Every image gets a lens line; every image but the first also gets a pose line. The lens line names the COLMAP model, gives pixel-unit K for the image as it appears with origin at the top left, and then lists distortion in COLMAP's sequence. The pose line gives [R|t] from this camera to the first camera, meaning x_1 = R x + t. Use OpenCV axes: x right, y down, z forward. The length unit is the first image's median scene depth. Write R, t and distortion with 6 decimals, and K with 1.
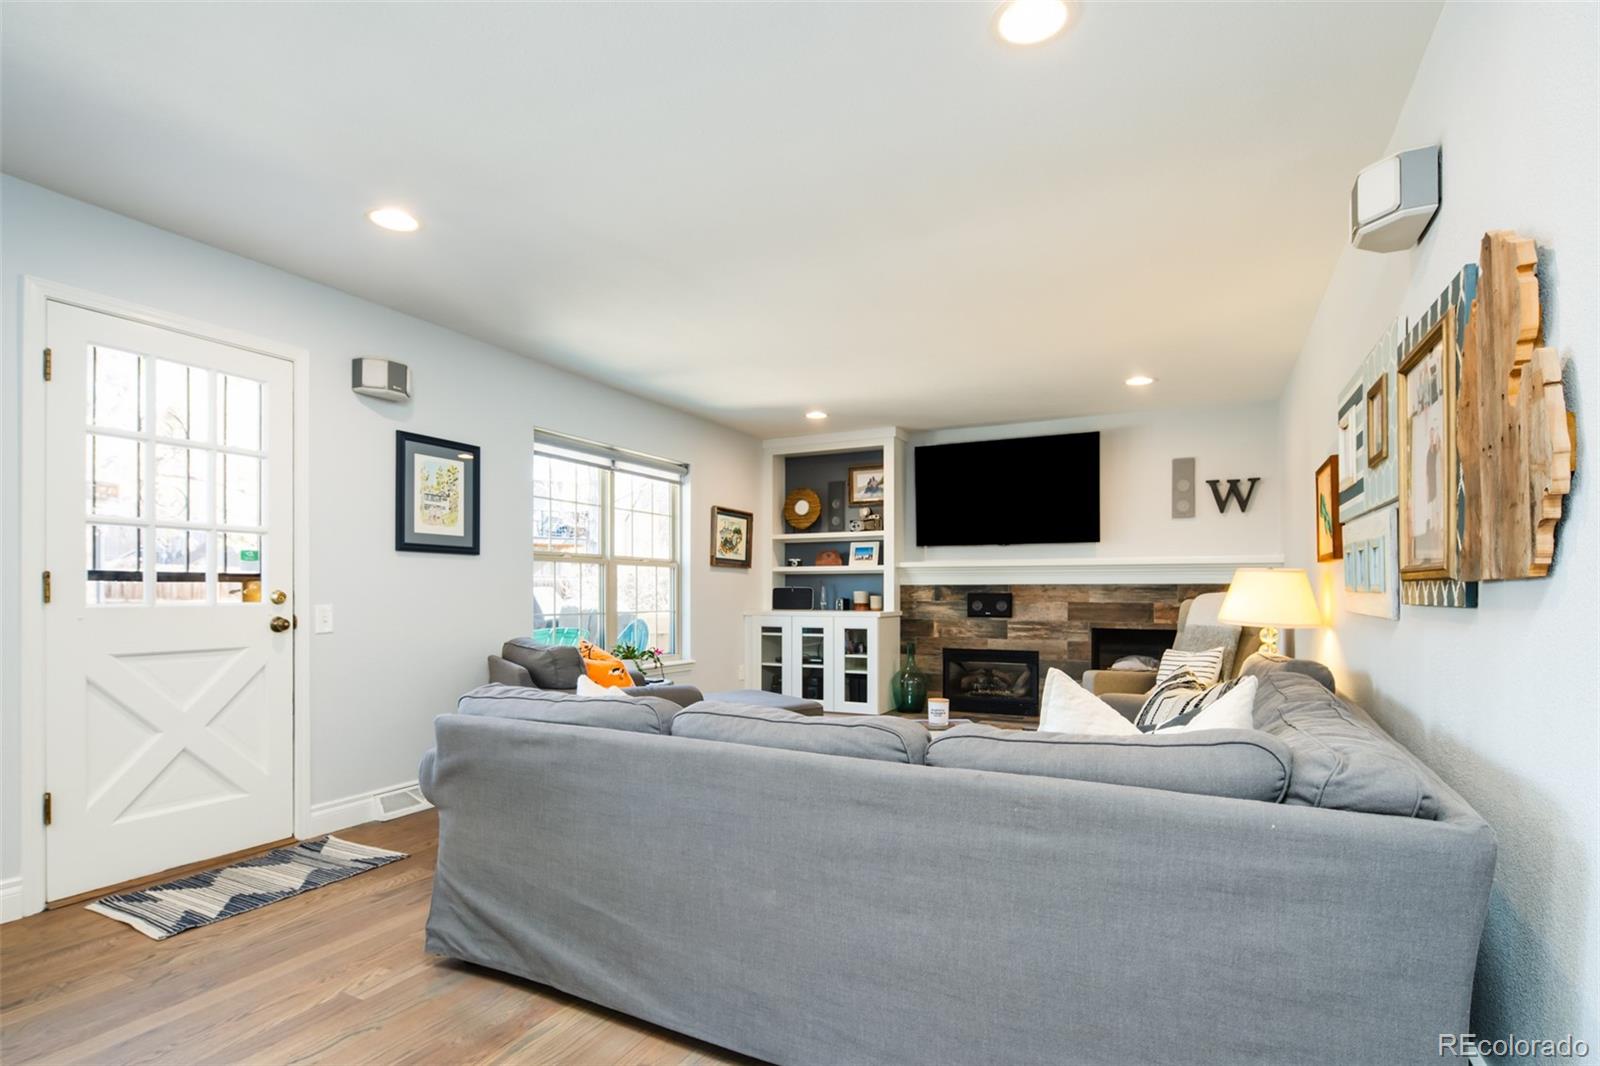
lens RADIAL K [[785.1, 0, 804.5], [0, 785.1, 582.4], [0, 0, 1]] dist [0.001406, 0.000155]
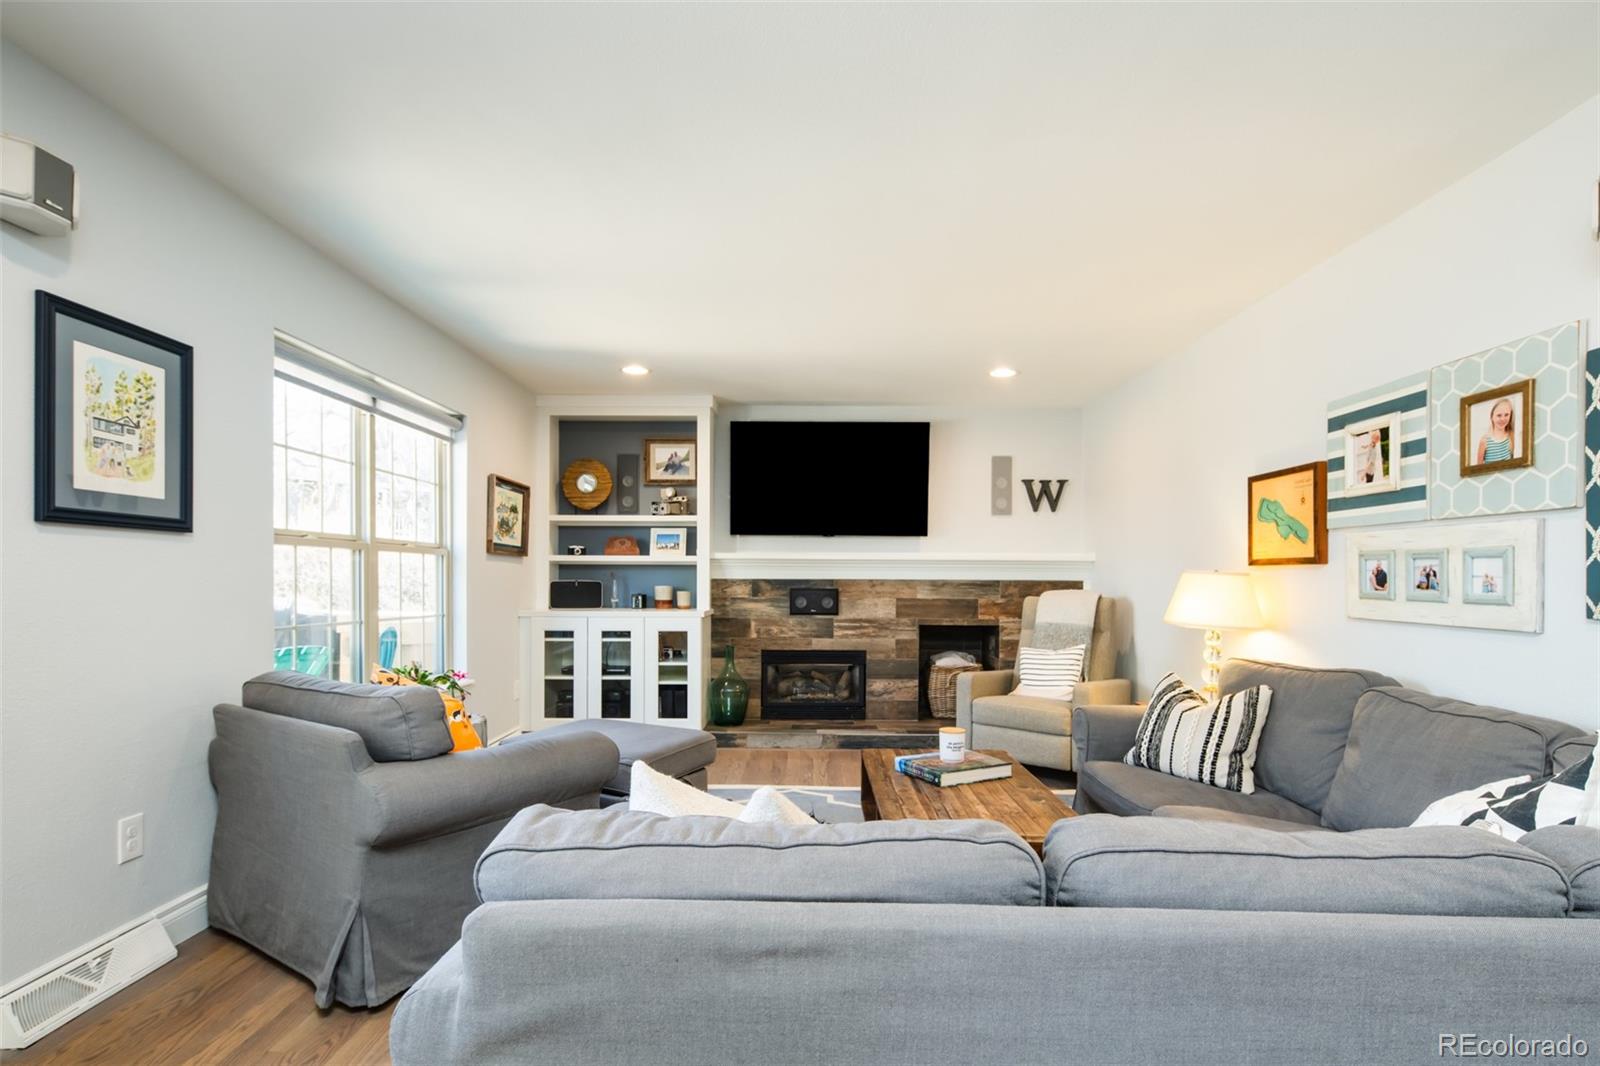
lens RADIAL K [[780.1, 0, 803.9], [0, 780.1, 574.2], [0, 0, 1]] dist [-0.000029, -0.000657]
pose [[0.896777, 0.006012, 0.442441, -0.184607], [-0.009488, 0.999939, 0.005644, -0.008298], [-0.442381, -0.009259, 0.896780, 0.197161]]
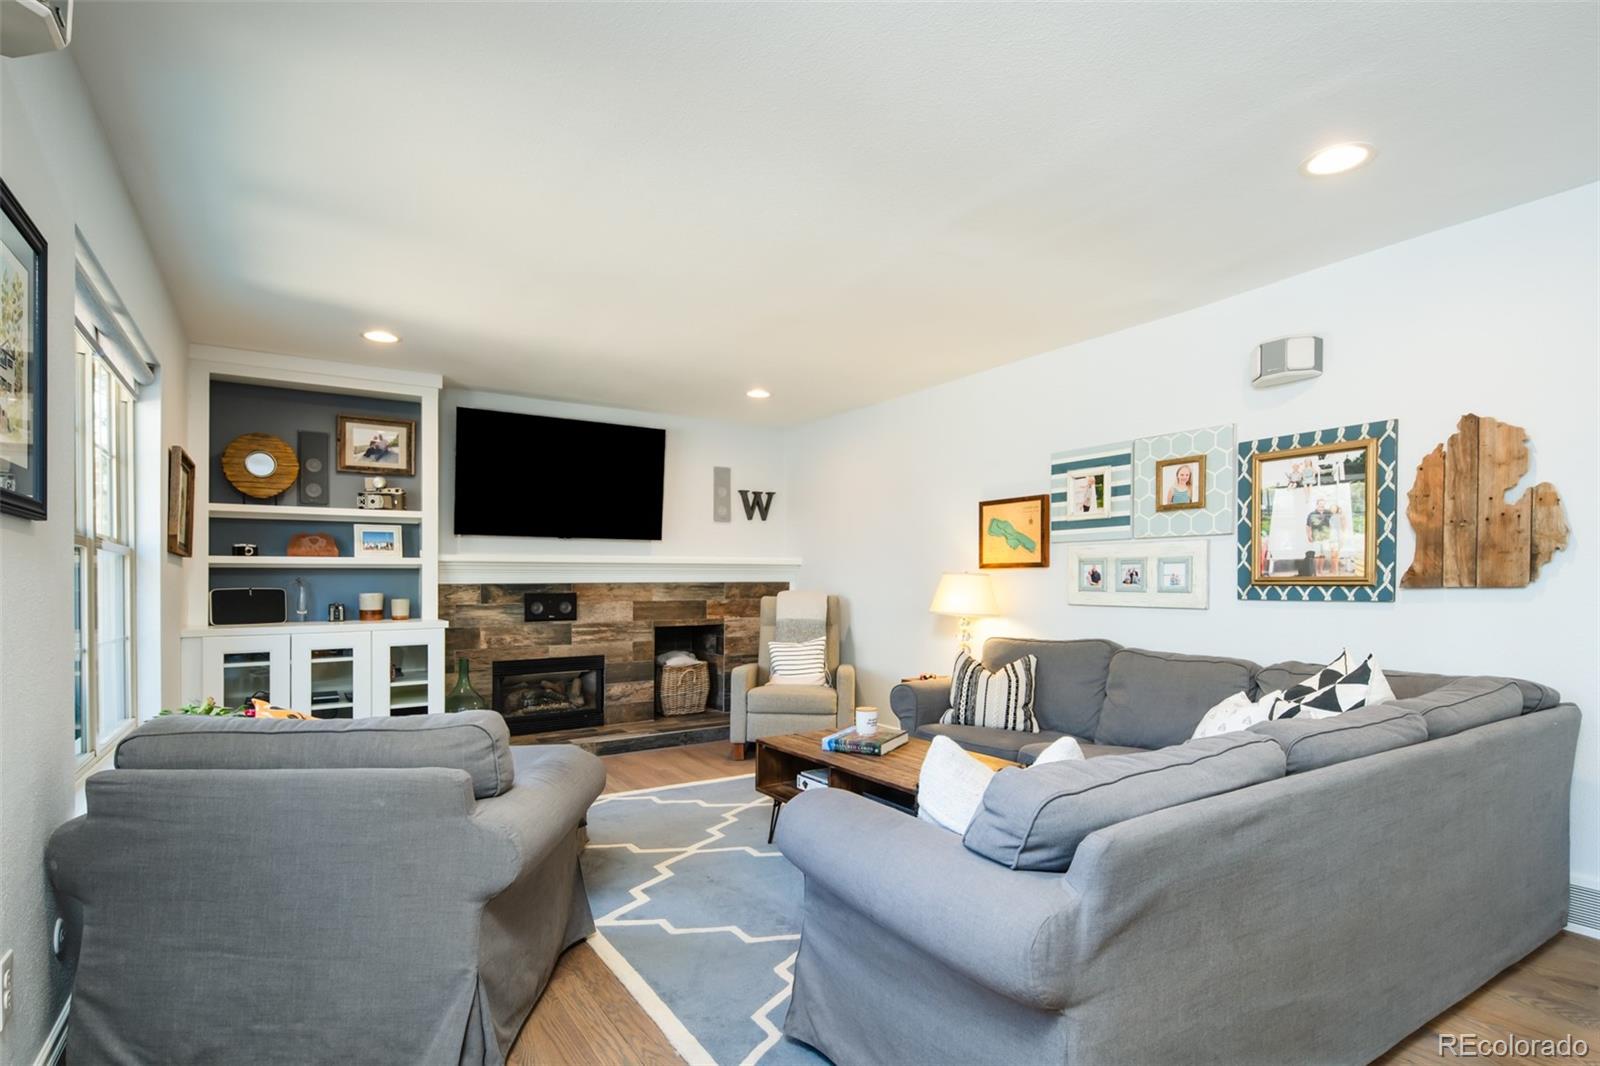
lens RADIAL K [[785.1, 0, 804.5], [0, 785.1, 582.4], [0, 0, 1]] dist [0.001406, 0.000155]
pose [[0.497403, -0.004597, 0.867507, -0.393153], [-0.003798, 0.999965, 0.007477, -0.005943], [-0.867511, -0.007014, 0.497368, 0.337160]]
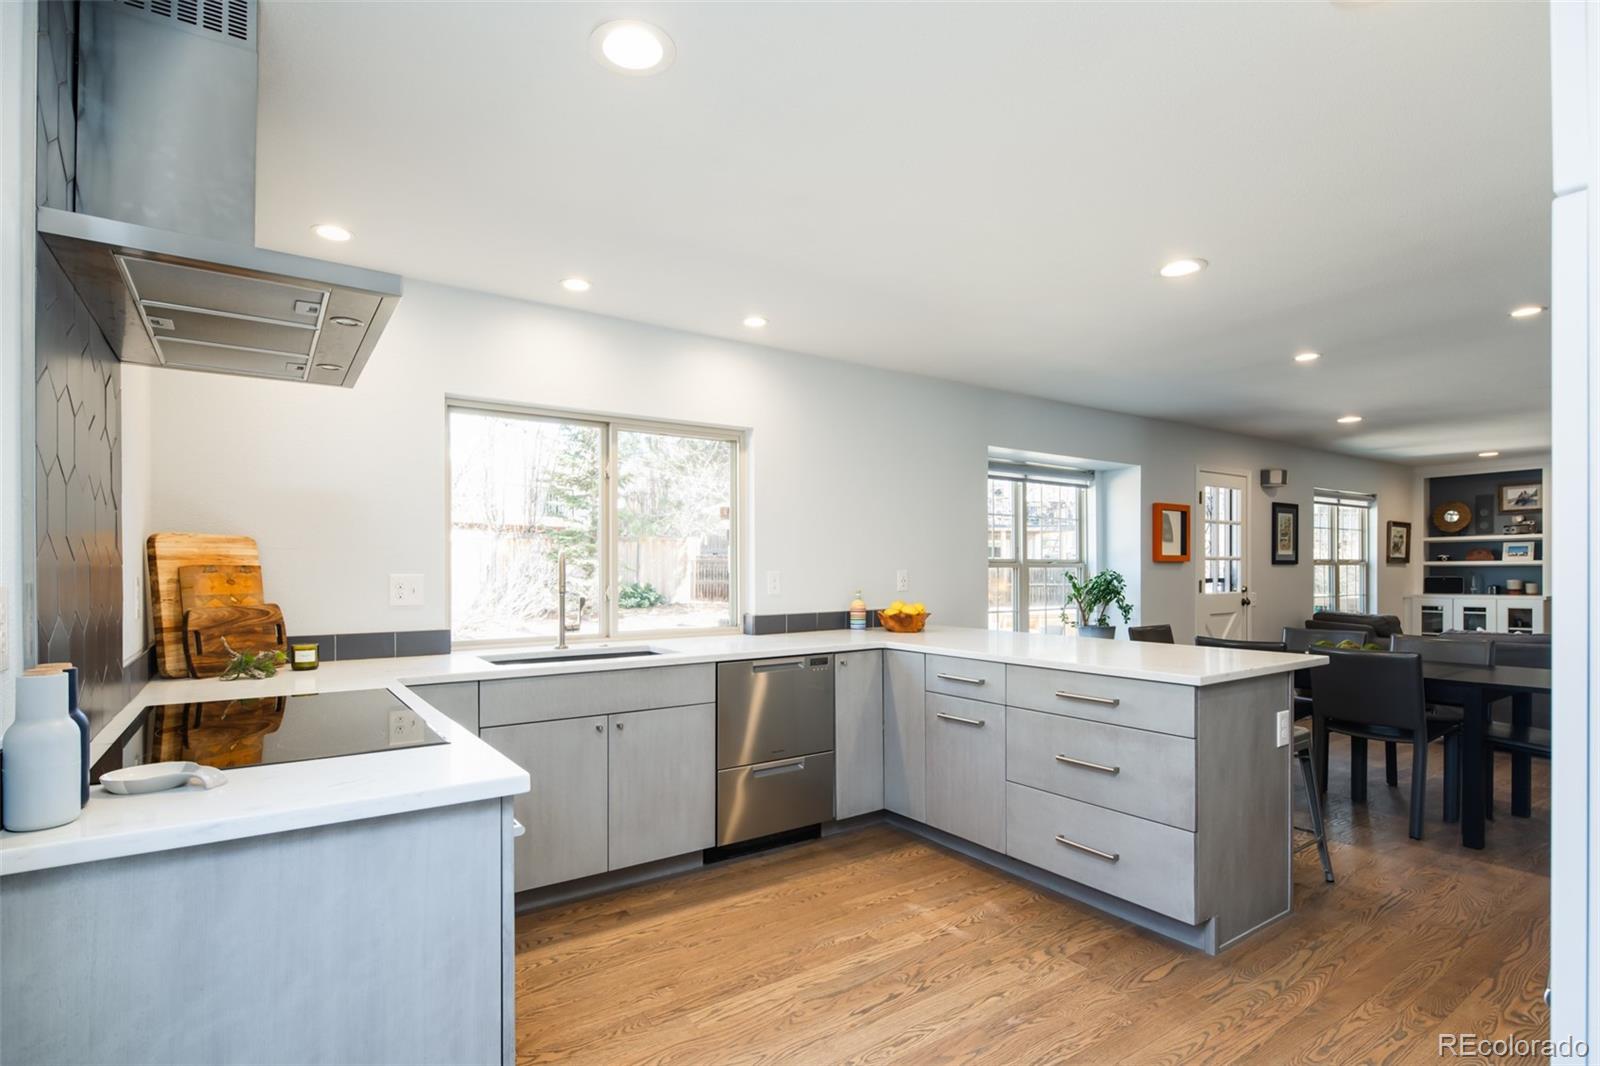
lens RADIAL K [[785.1, 0, 804.5], [0, 785.1, 582.4], [0, 0, 1]] dist [0.001406, 0.000155]
pose [[0.883687, -0.001018, -0.468078, -0.401213], [0.015182, 0.999534, 0.026487, -0.041361], [0.467833, -0.030513, 0.883290, -0.789918]]
